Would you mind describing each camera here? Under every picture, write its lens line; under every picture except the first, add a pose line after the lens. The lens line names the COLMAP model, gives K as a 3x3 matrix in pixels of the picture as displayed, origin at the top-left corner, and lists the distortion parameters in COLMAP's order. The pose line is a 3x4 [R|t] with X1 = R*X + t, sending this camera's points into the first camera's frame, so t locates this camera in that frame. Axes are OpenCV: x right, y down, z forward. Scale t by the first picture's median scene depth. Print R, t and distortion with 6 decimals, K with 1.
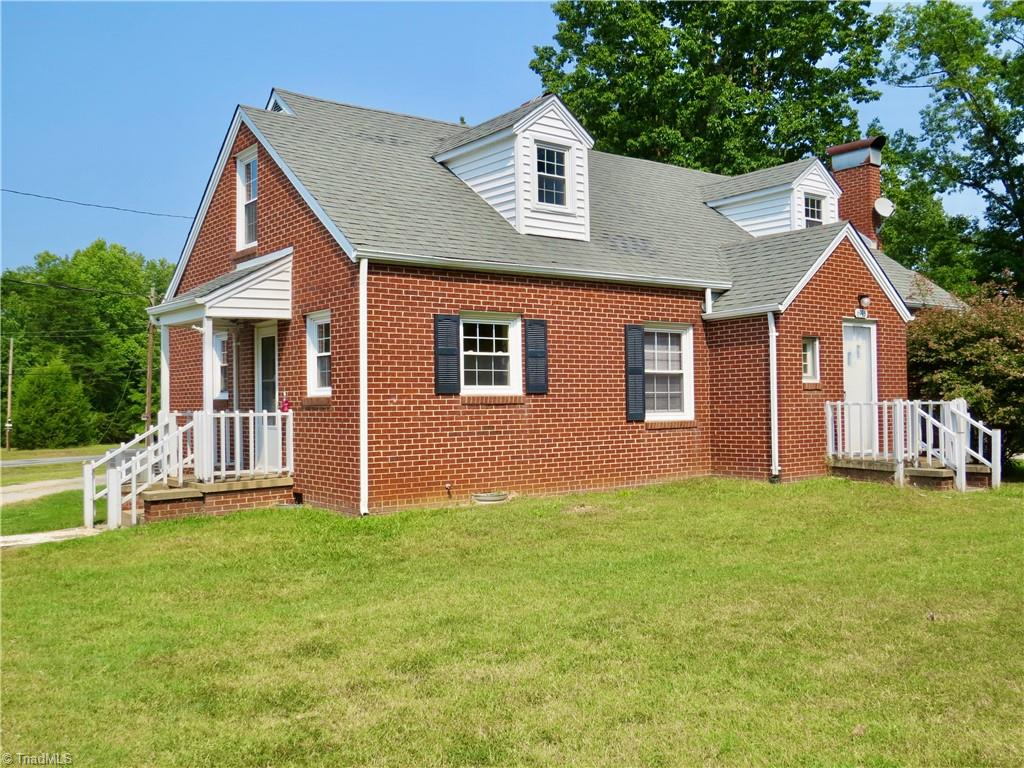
lens RADIAL K [[949.3, 0, 511.3], [0, 949.3, 381.4], [0, 0, 1]] dist [-0.005620, 0.000000]
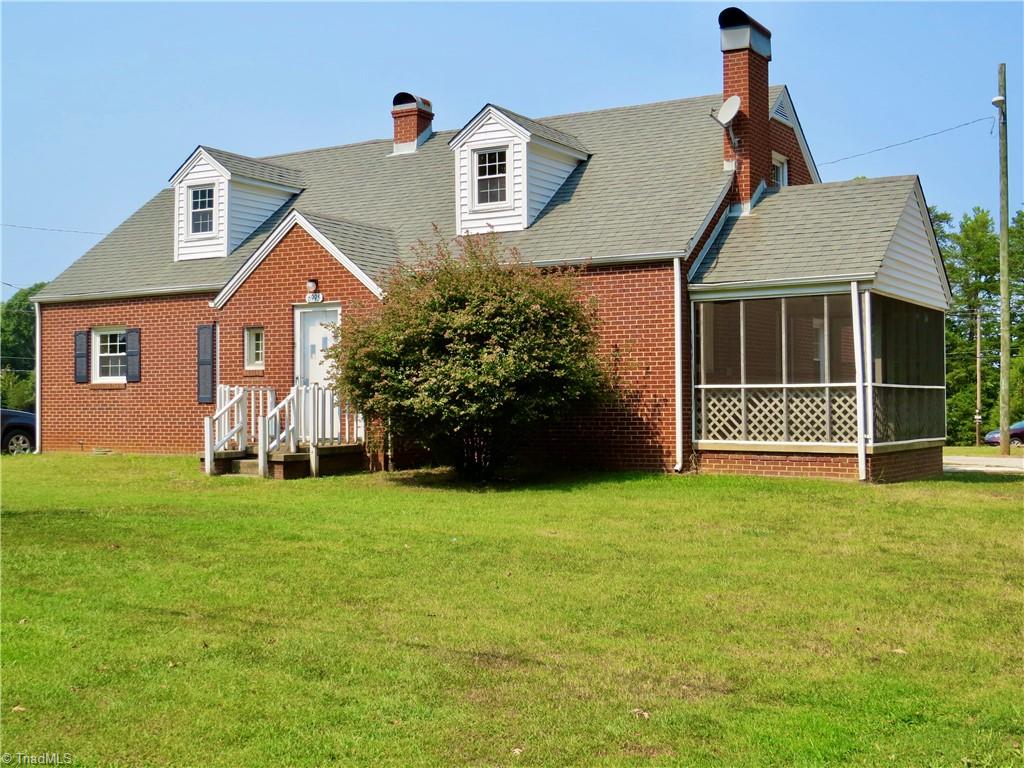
lens RADIAL K [[1327.8, 0, 511.4], [0, 1327.8, 386.1], [0, 0, 1]] dist [-0.006586, 0.000000]
pose [[0.368318, -0.002361, -0.929697, 1.912384], [0.018763, 0.999812, 0.004895, 0.019198], [0.929511, -0.019247, 0.368293, 0.748605]]
